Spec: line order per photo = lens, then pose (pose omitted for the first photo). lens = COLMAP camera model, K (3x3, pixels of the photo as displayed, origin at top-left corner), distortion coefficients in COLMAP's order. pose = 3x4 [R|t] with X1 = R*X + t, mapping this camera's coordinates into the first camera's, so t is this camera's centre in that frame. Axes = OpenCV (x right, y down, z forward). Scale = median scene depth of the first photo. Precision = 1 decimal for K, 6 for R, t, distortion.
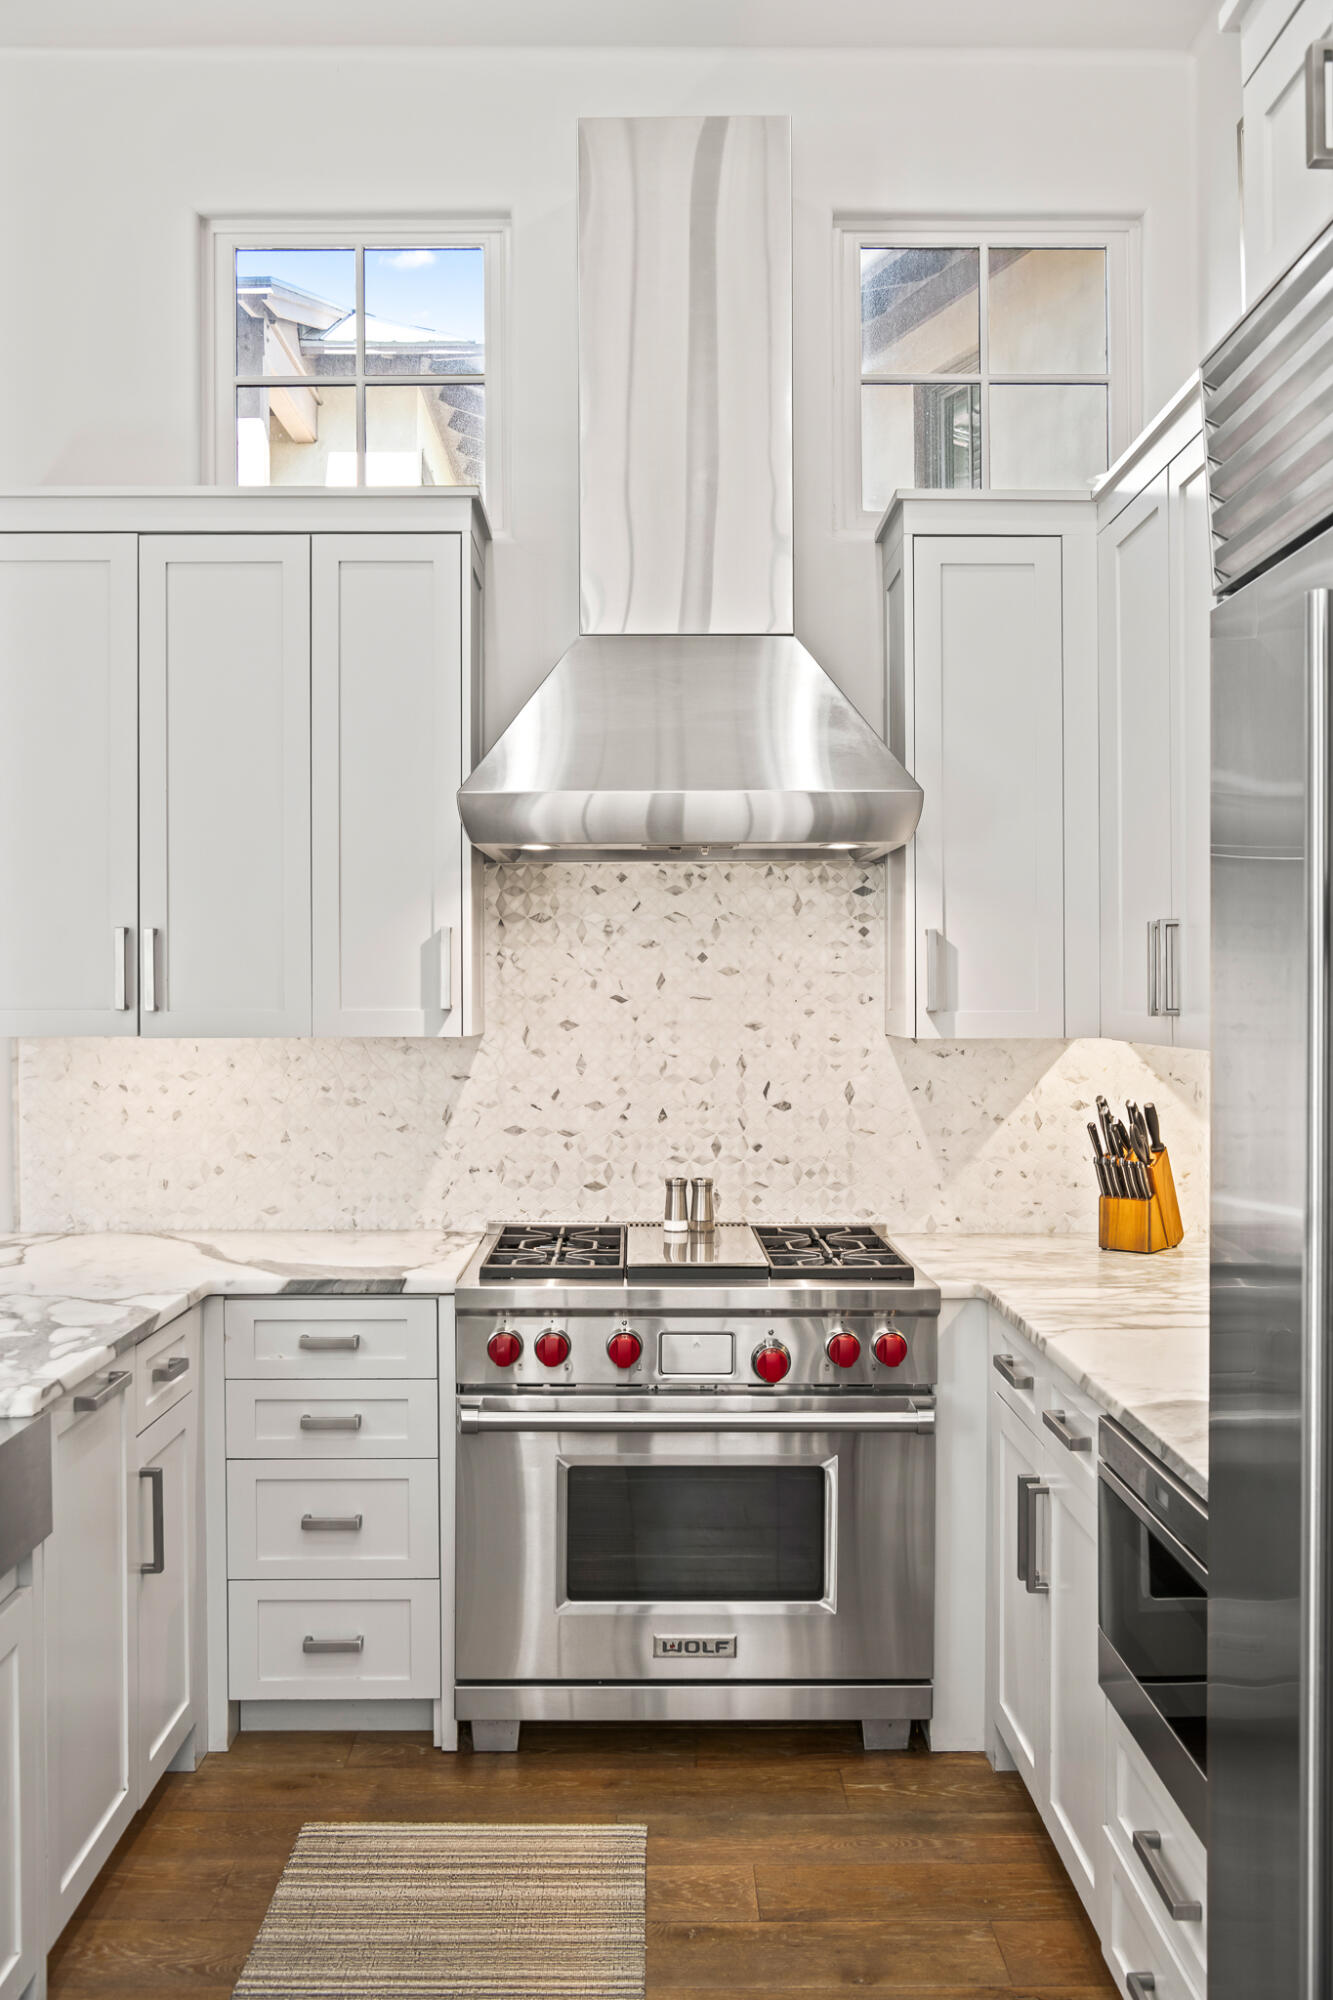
lens RADIAL K [[1730.0, 0, 647.8], [0, 1730.0, 992.4], [0, 0, 1]] dist [-0.033694, 0.037190]
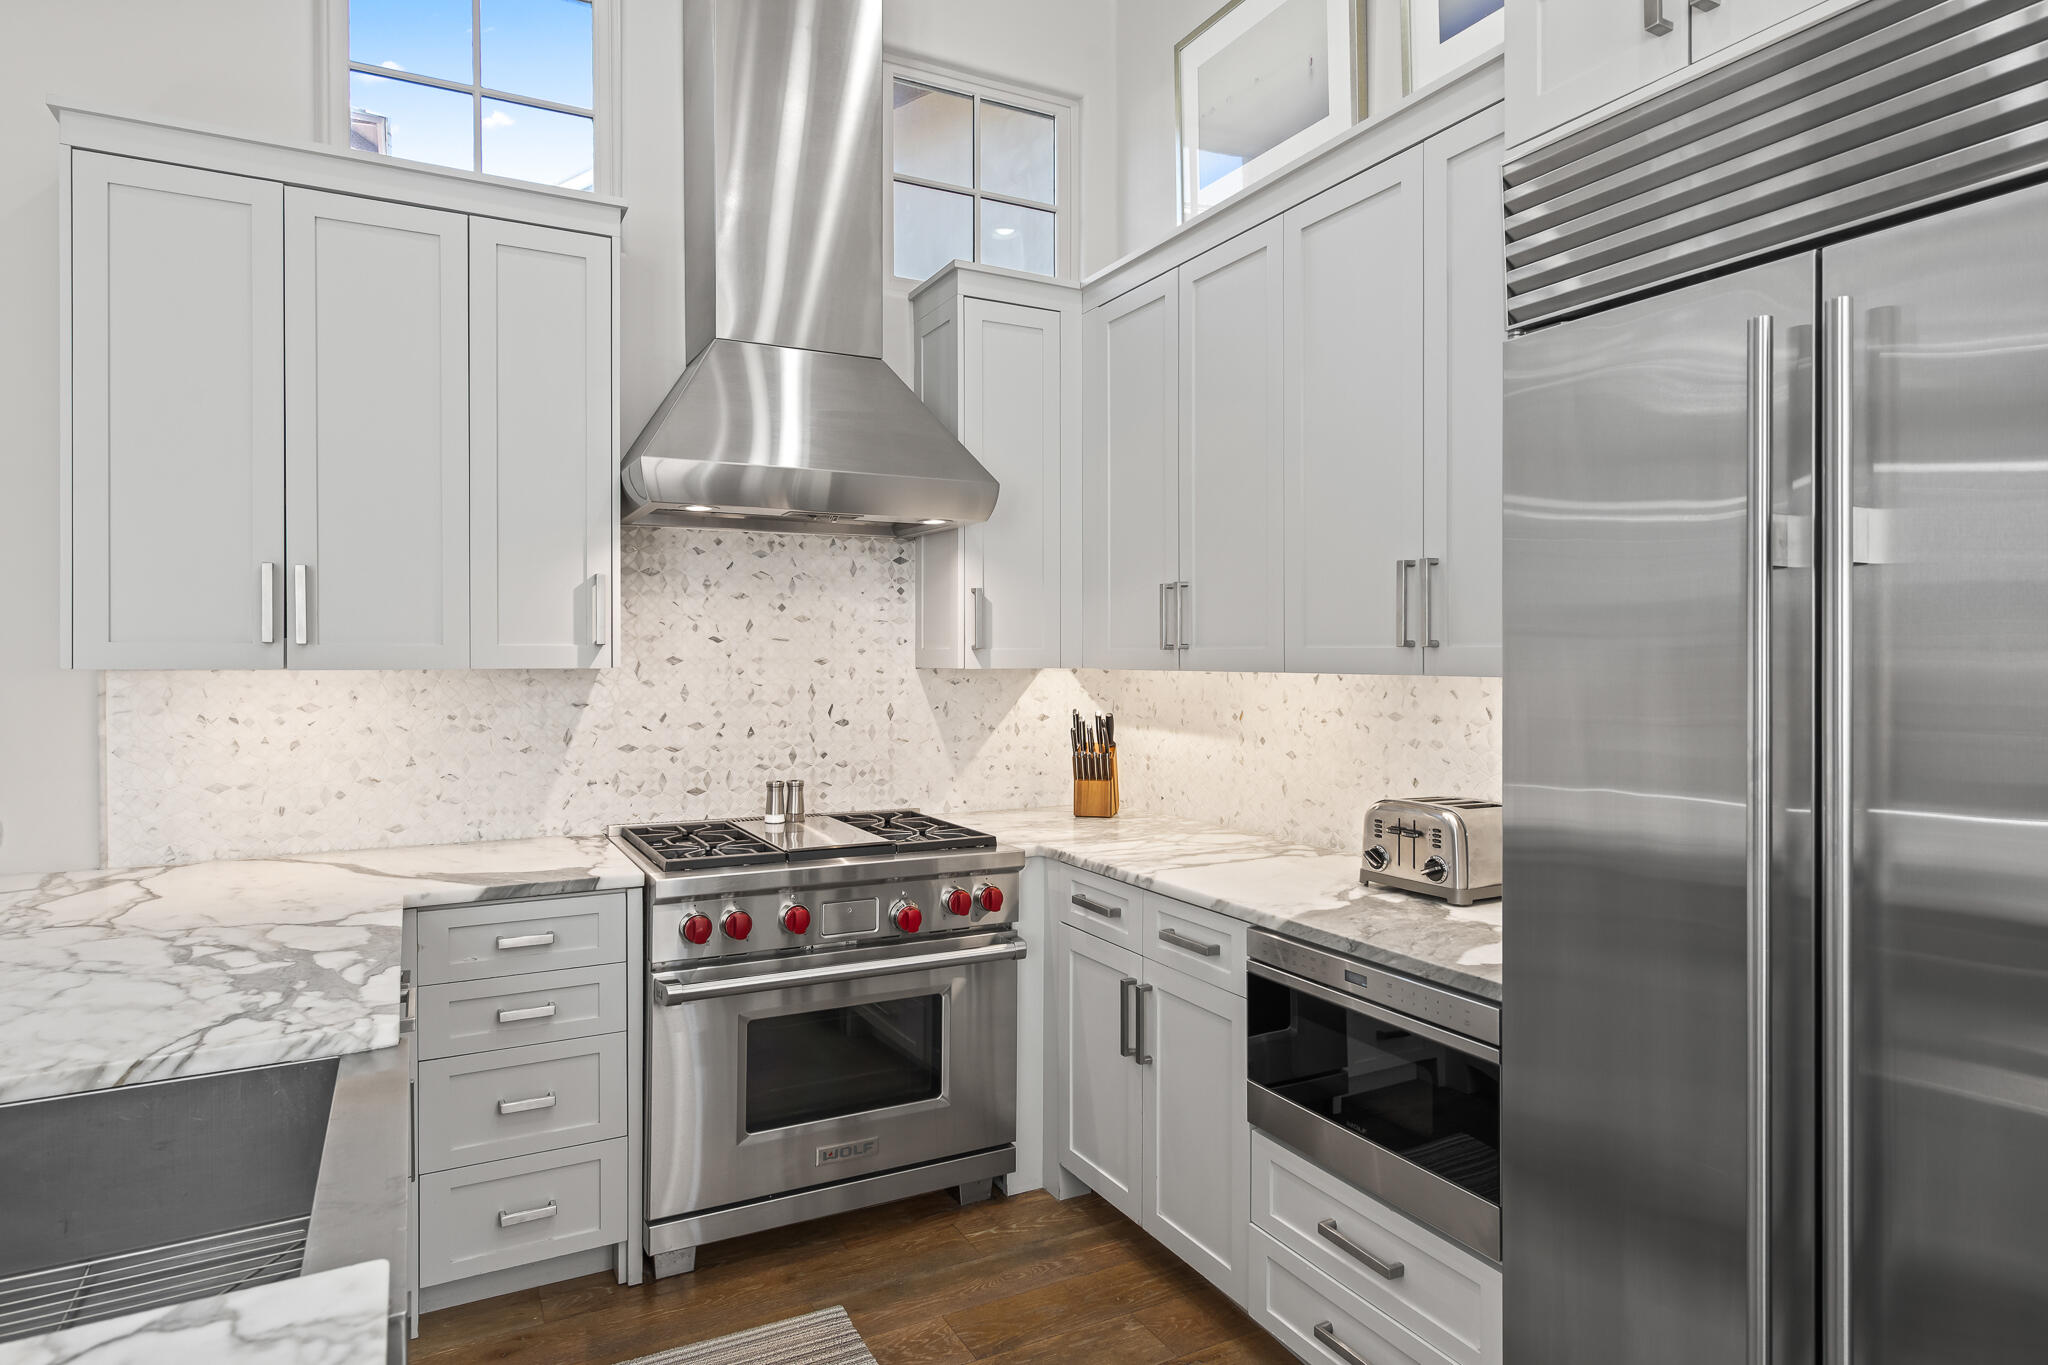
lens RADIAL K [[1174.1, 0, 1026.7], [0, 1174.1, 658.7], [0, 0, 1]] dist [0.006762, -0.000945]
pose [[0.884268, 0.002119, 0.466974, -0.231948], [-0.002124, 0.999998, -0.000515, 0.019144], [-0.466974, -0.000537, 0.884271, 0.164323]]
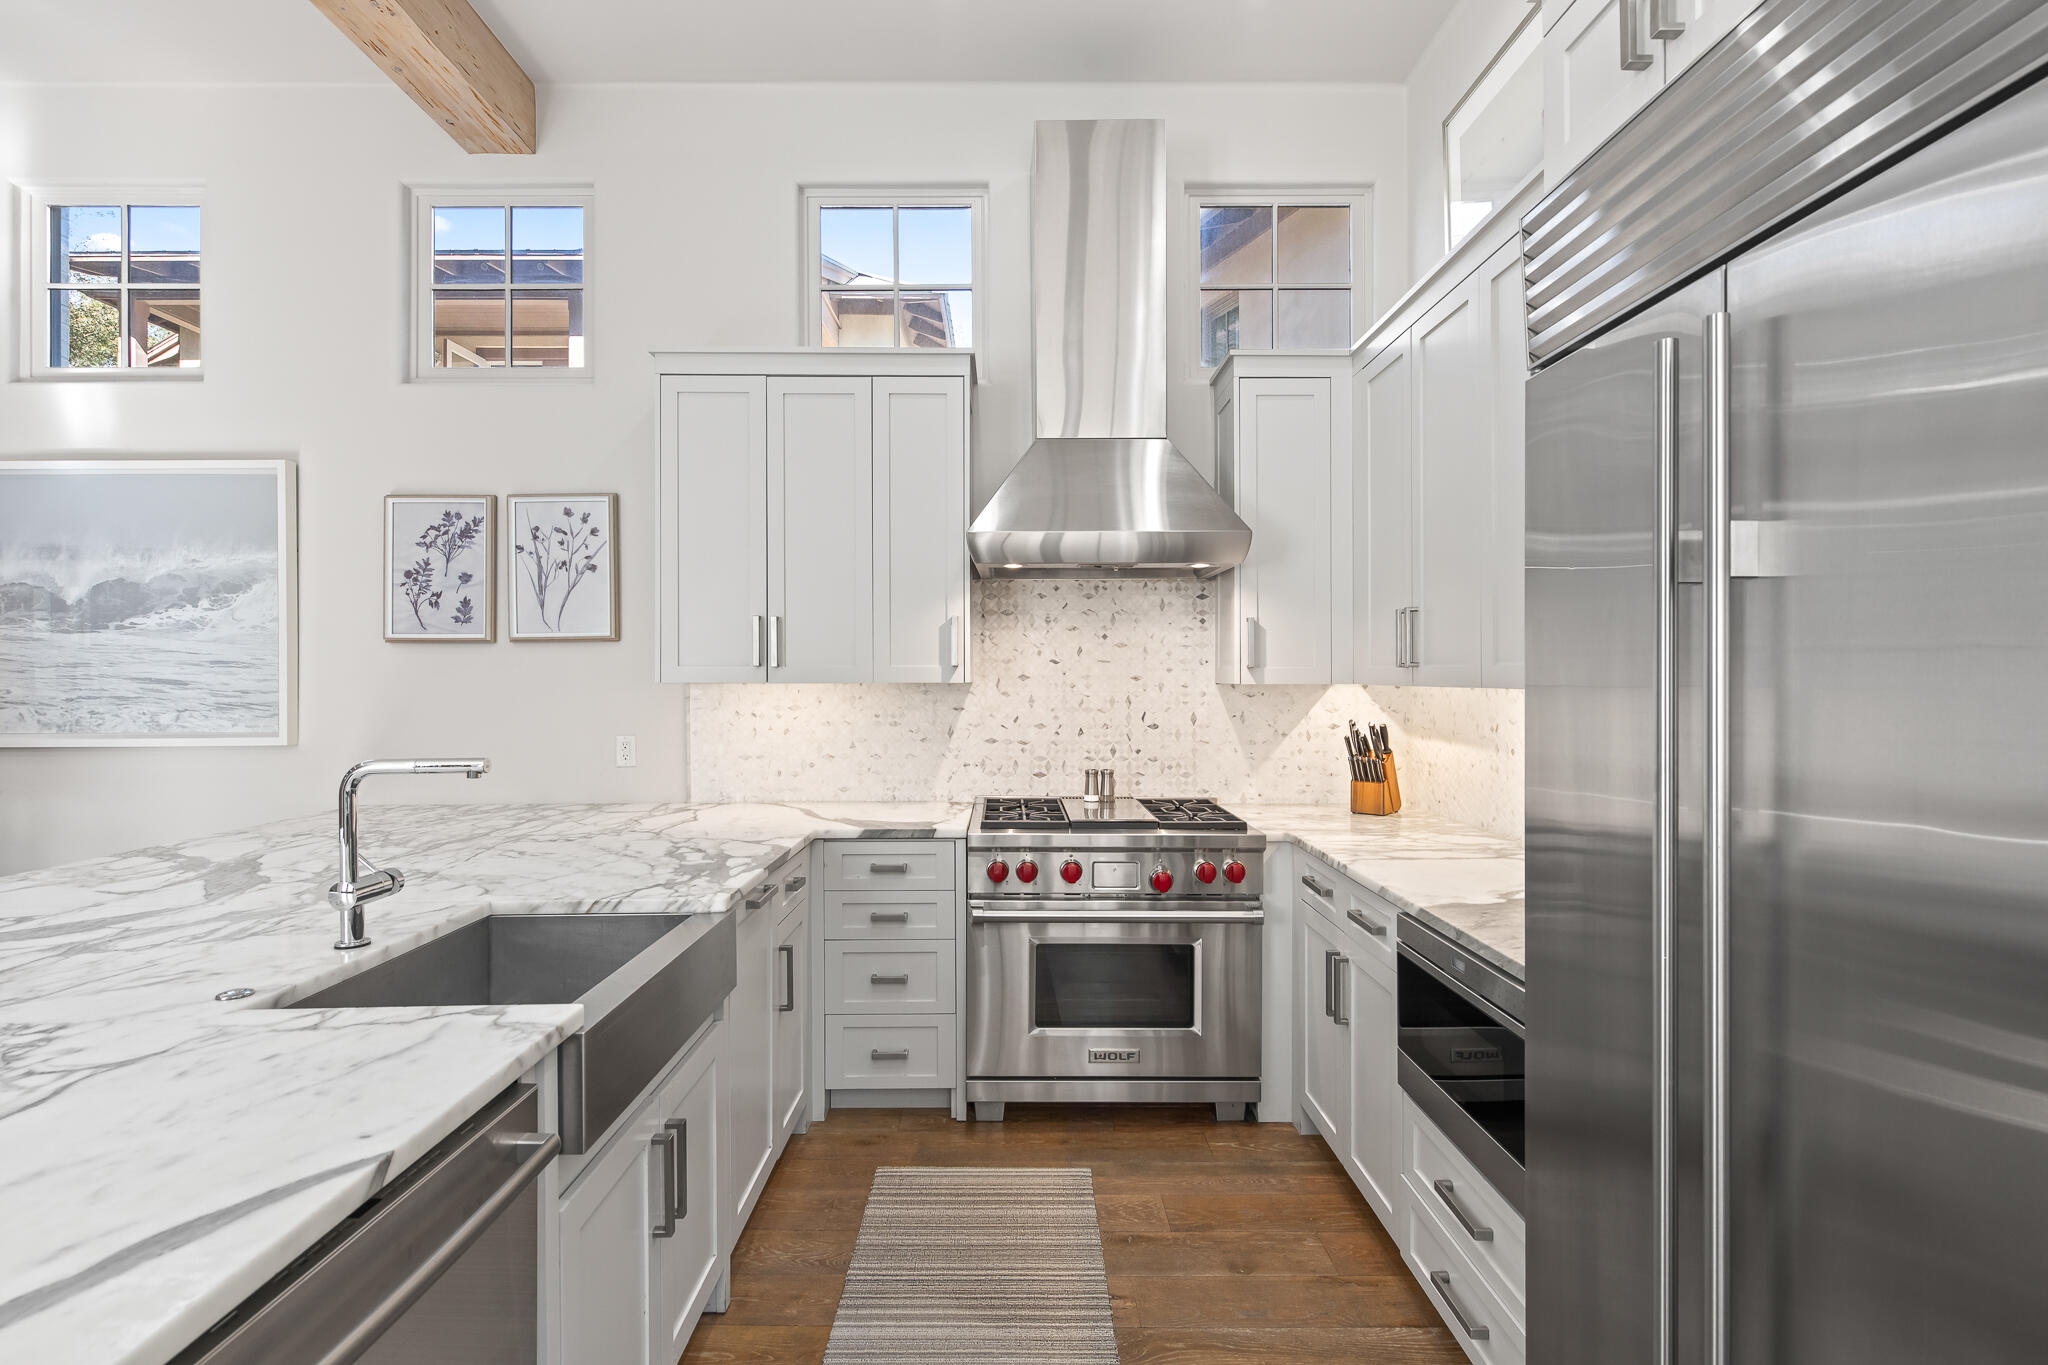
lens RADIAL K [[983.1, 0, 1009.5], [0, 983.1, 674.6], [0, 0, 1]] dist [0.006205, -0.000763]
pose [[0.999998, 0.001405, -0.001477, -0.063485], [-0.001408, 0.999997, -0.002133, 0.019948], [0.001474, 0.002135, 0.999997, 0.064481]]
